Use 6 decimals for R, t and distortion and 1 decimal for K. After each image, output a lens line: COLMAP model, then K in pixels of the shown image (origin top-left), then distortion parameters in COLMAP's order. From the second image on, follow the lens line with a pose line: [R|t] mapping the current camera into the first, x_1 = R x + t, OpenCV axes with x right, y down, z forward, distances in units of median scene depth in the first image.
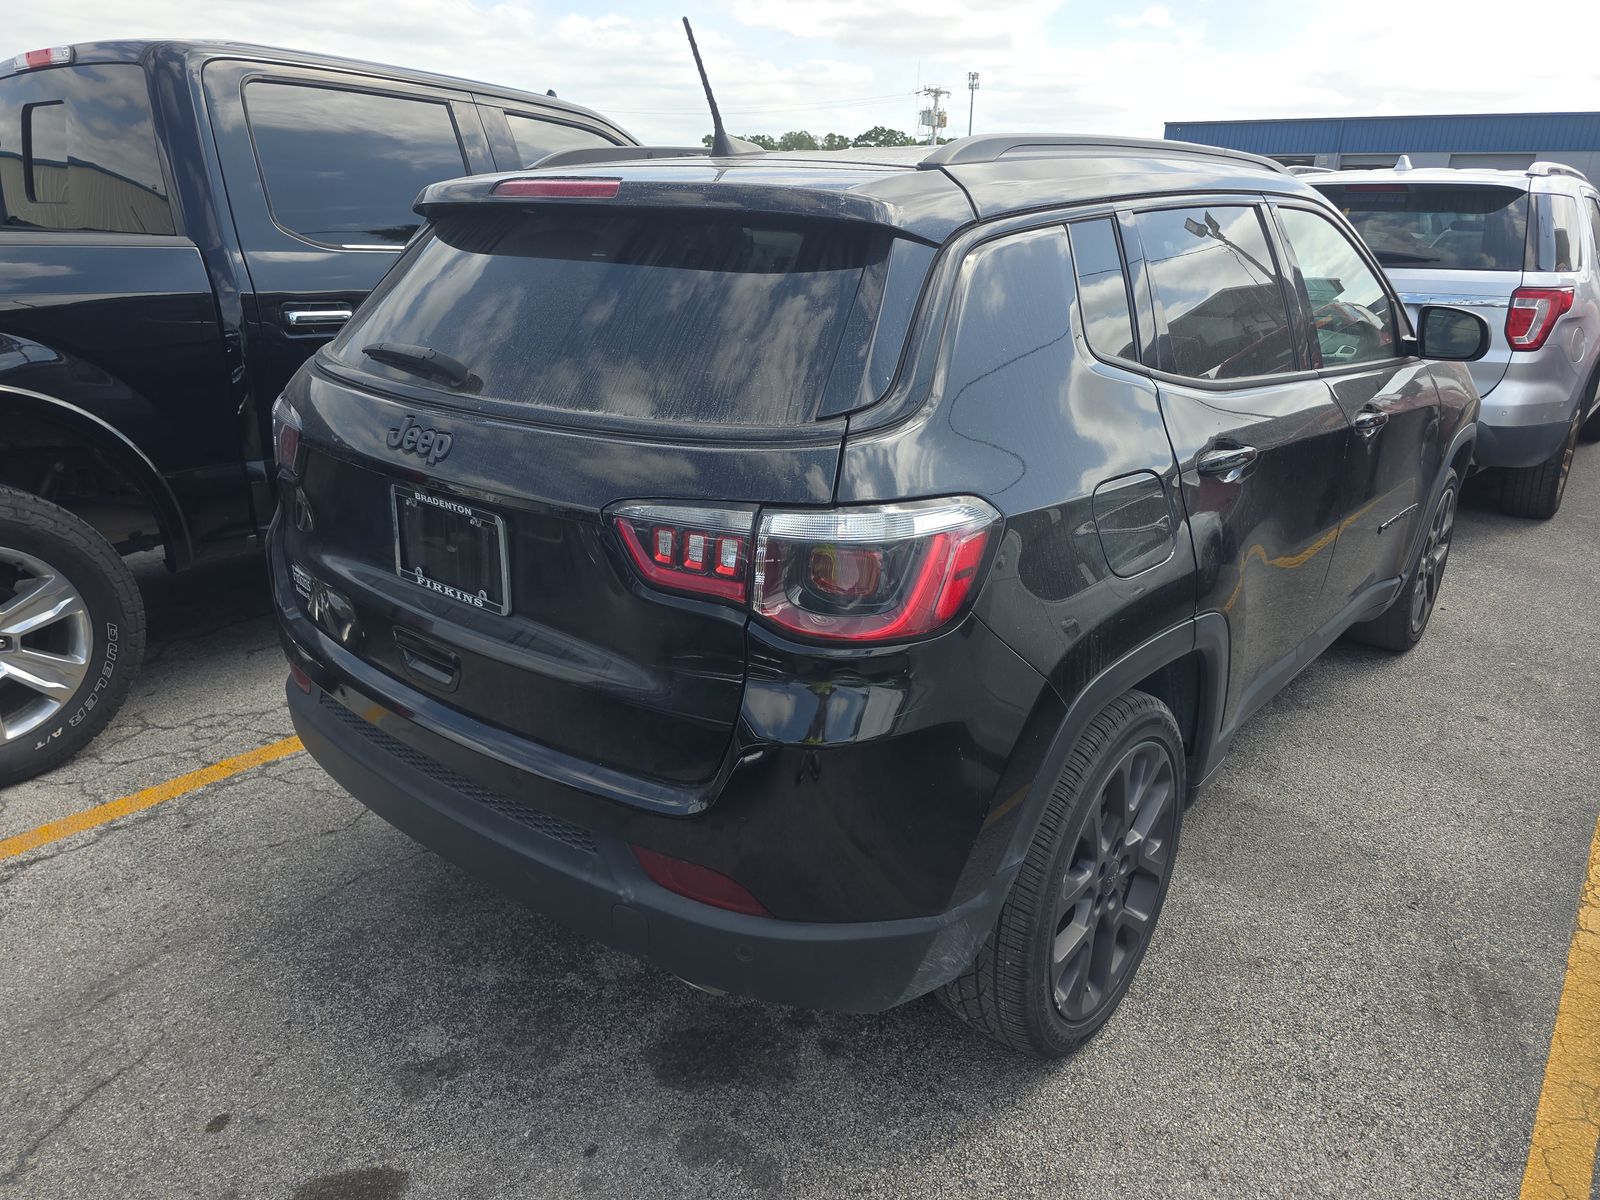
lens RADIAL K [[1091.4, 0, 806.9], [0, 1091.4, 603.0], [0, 0, 1]] dist [0.015324, -0.000147]
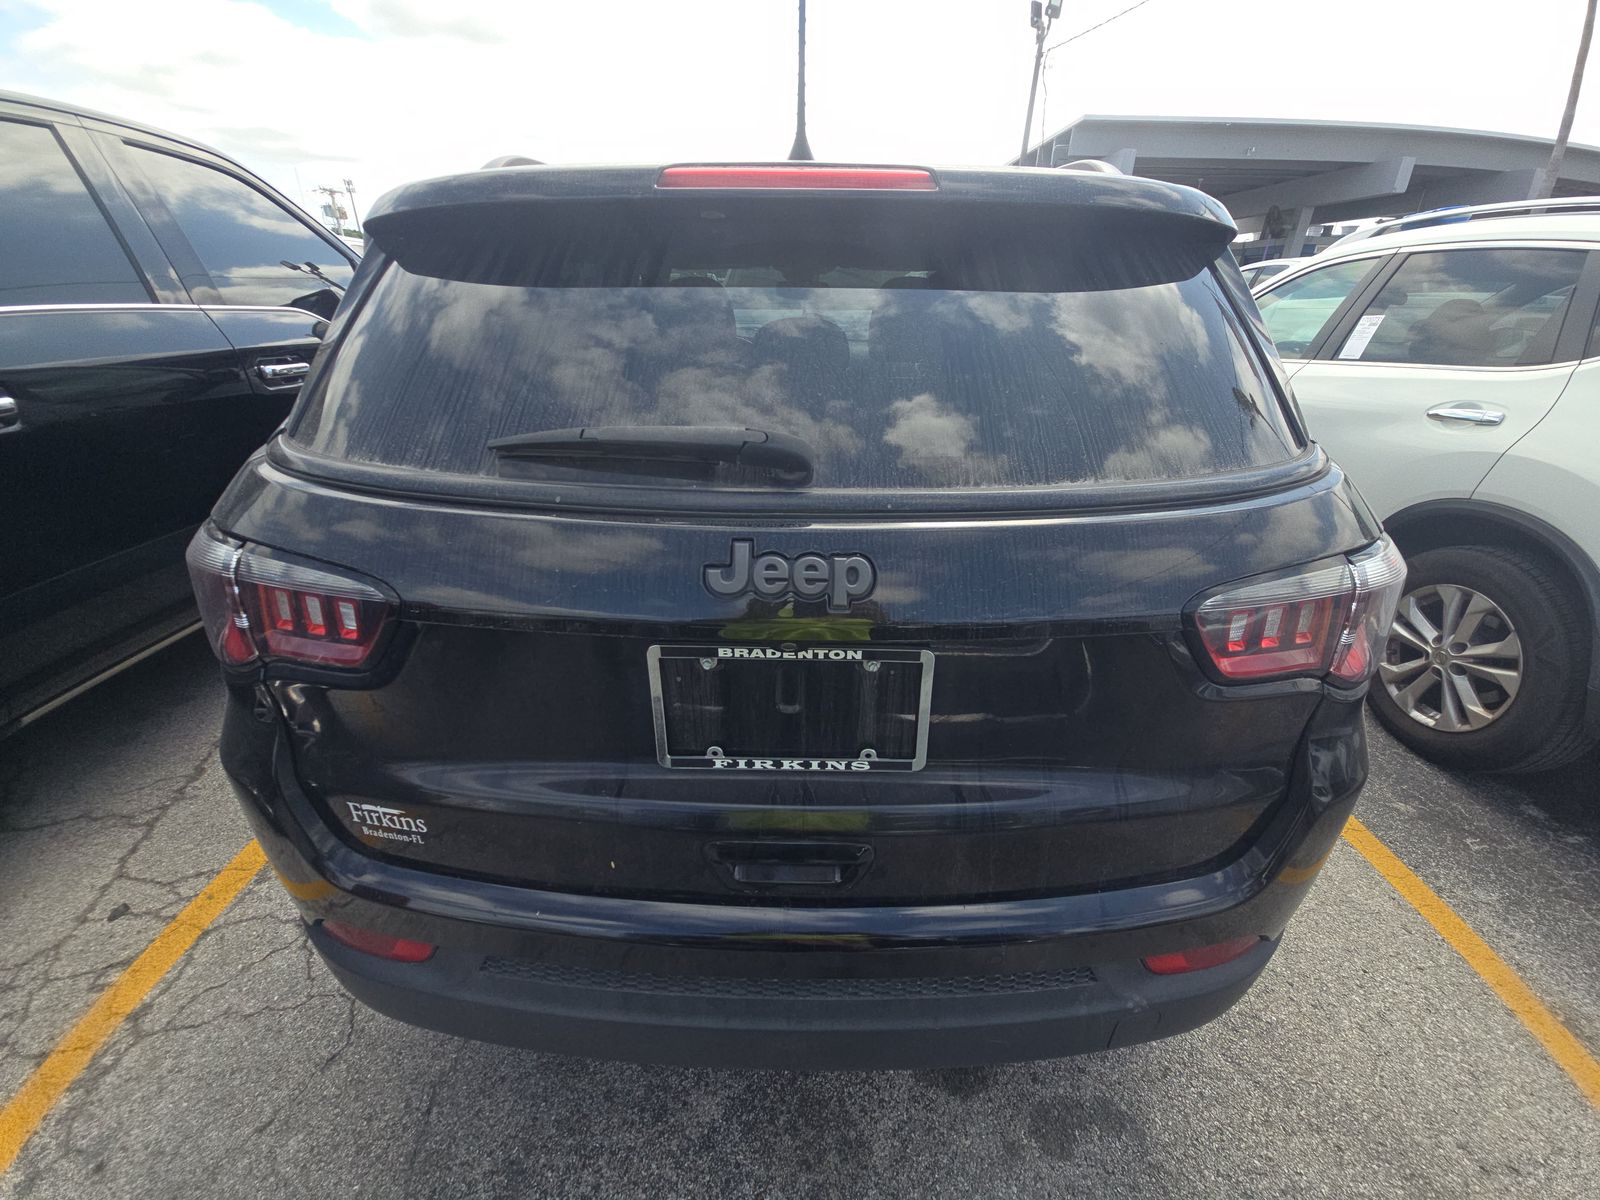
lens RADIAL K [[638.7, 0, 800.0], [0, 638.7, 600.0], [0, 0, 1]] dist [0.034265, -0.022727]
pose [[0.778646, -0.273679, 0.564632, -0.474000], [0.211202, 0.961672, 0.174871, -0.166595], [-0.590850, -0.016911, 0.806604, 0.591144]]
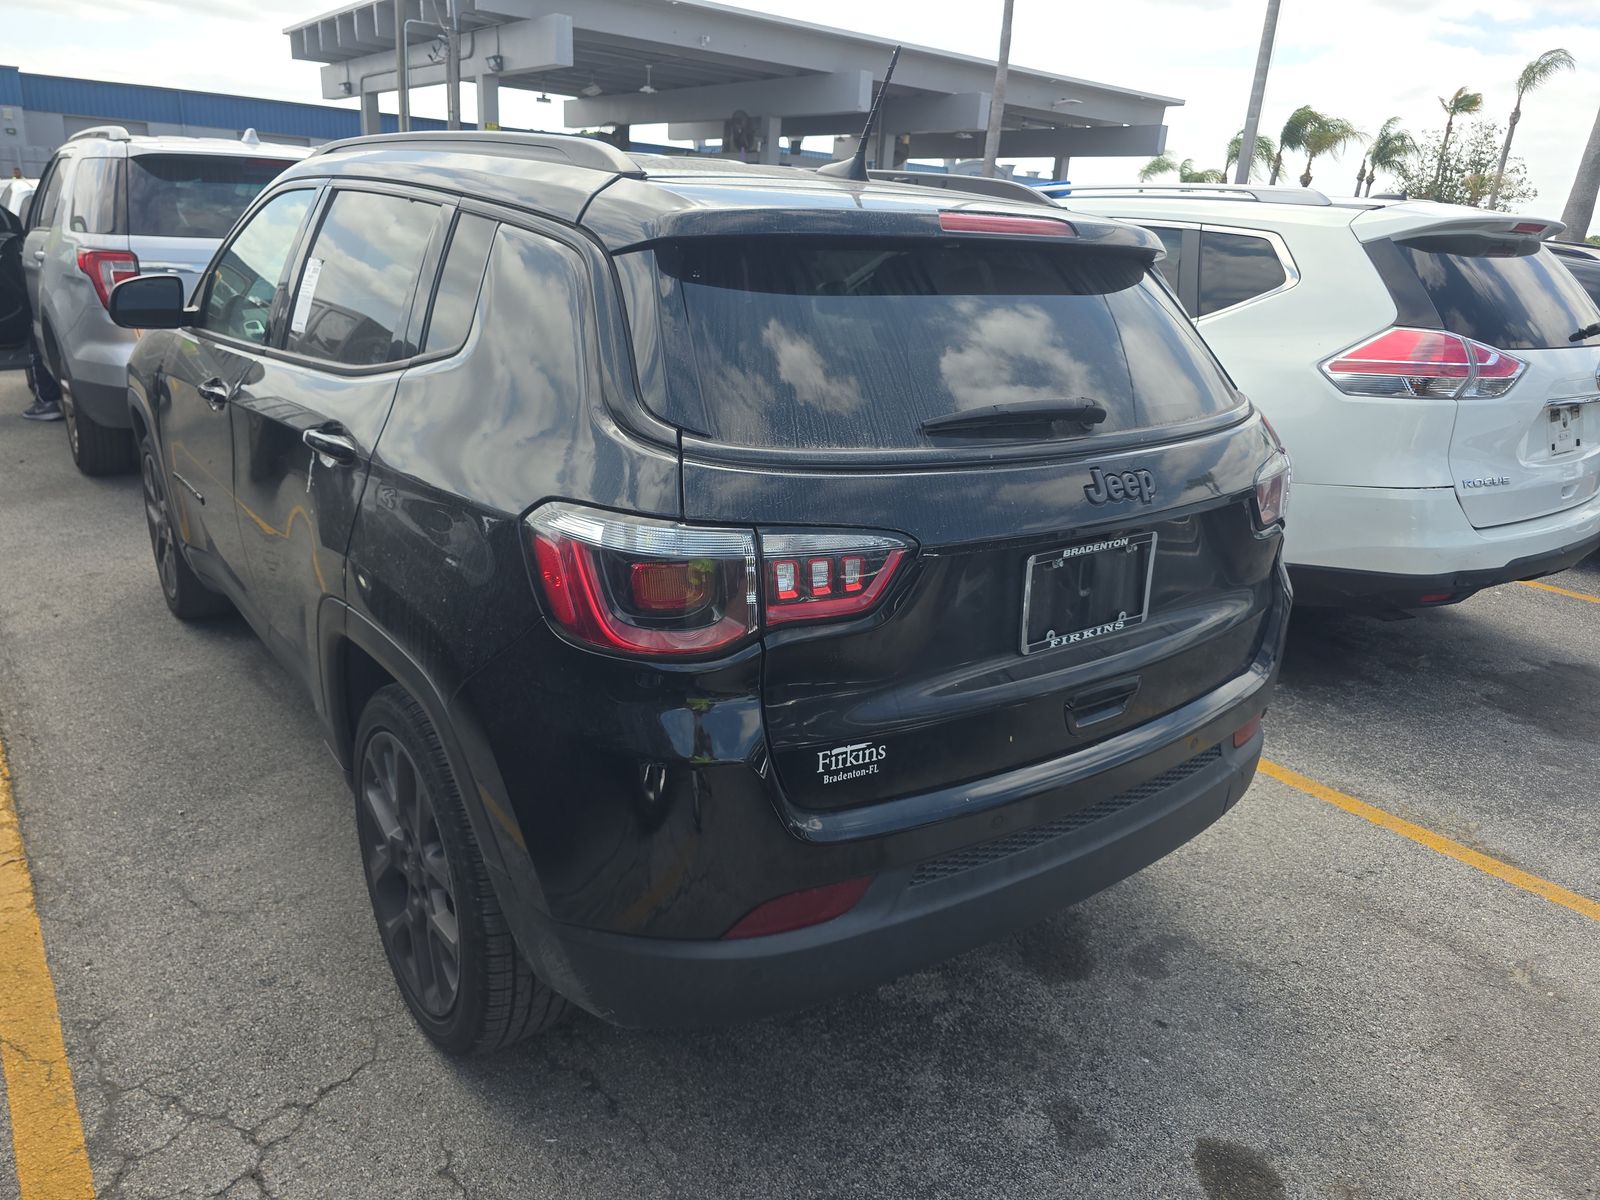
lens RADIAL K [[1091.4, 0, 806.9], [0, 1091.4, 603.0], [0, 0, 1]] dist [0.015324, -0.000147]
pose [[0.226850, -0.321026, 0.919501, -1.154094], [0.280567, 0.925631, 0.253947, -0.322854], [-0.932642, 0.200374, 0.300049, 0.836077]]
